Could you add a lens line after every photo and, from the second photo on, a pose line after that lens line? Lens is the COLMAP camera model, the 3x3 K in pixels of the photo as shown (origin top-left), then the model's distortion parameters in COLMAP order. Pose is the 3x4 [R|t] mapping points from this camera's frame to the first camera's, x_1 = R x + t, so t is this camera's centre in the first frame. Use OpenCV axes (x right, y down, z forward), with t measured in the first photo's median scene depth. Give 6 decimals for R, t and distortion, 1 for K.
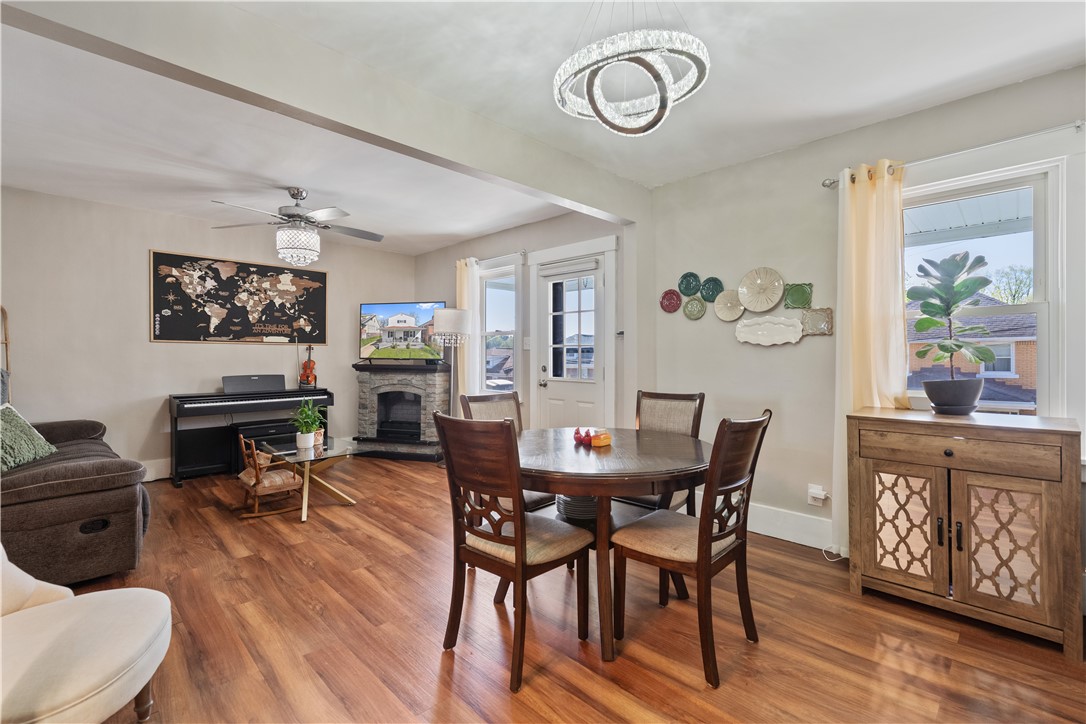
lens RADIAL K [[486.7, 0, 539.6], [0, 486.7, 356.7], [0, 0, 1]] dist [-0.000085, -0.000260]
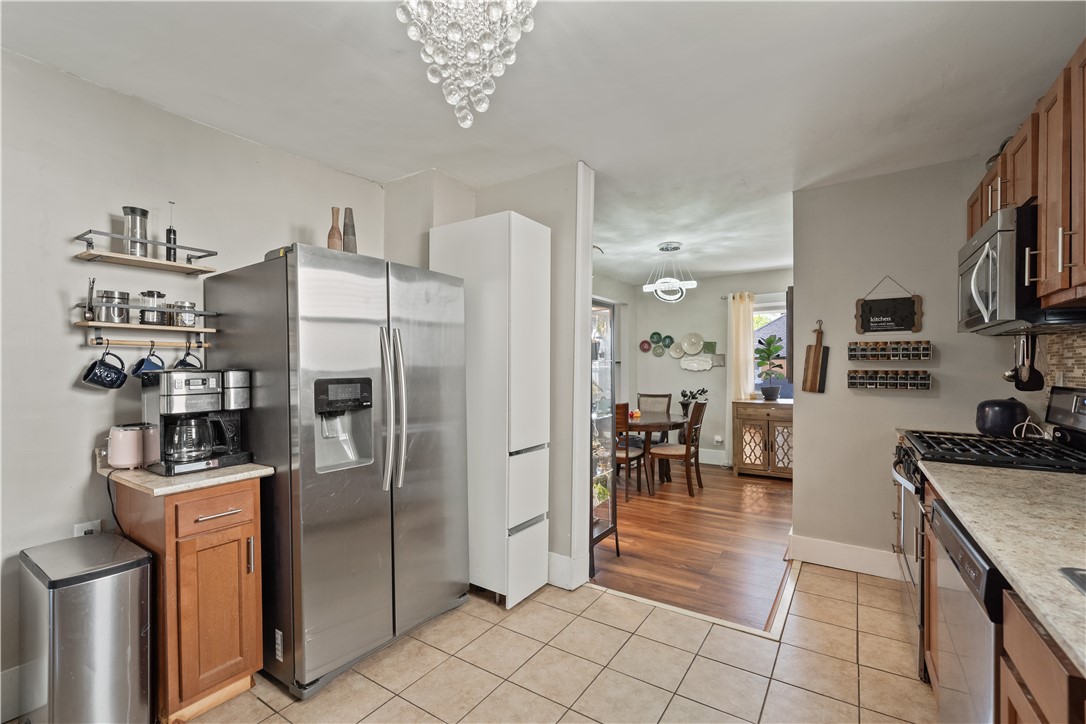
lens RADIAL K [[465.4, 0, 546.4], [0, 465.4, 370.7], [0, 0, 1]] dist [-0.000416, -0.000011]
pose [[0.976515, -0.001488, 0.215445, -0.720579], [0.000876, 0.999995, 0.002938, -0.036679], [-0.215448, -0.002680, 0.976512, -0.990589]]
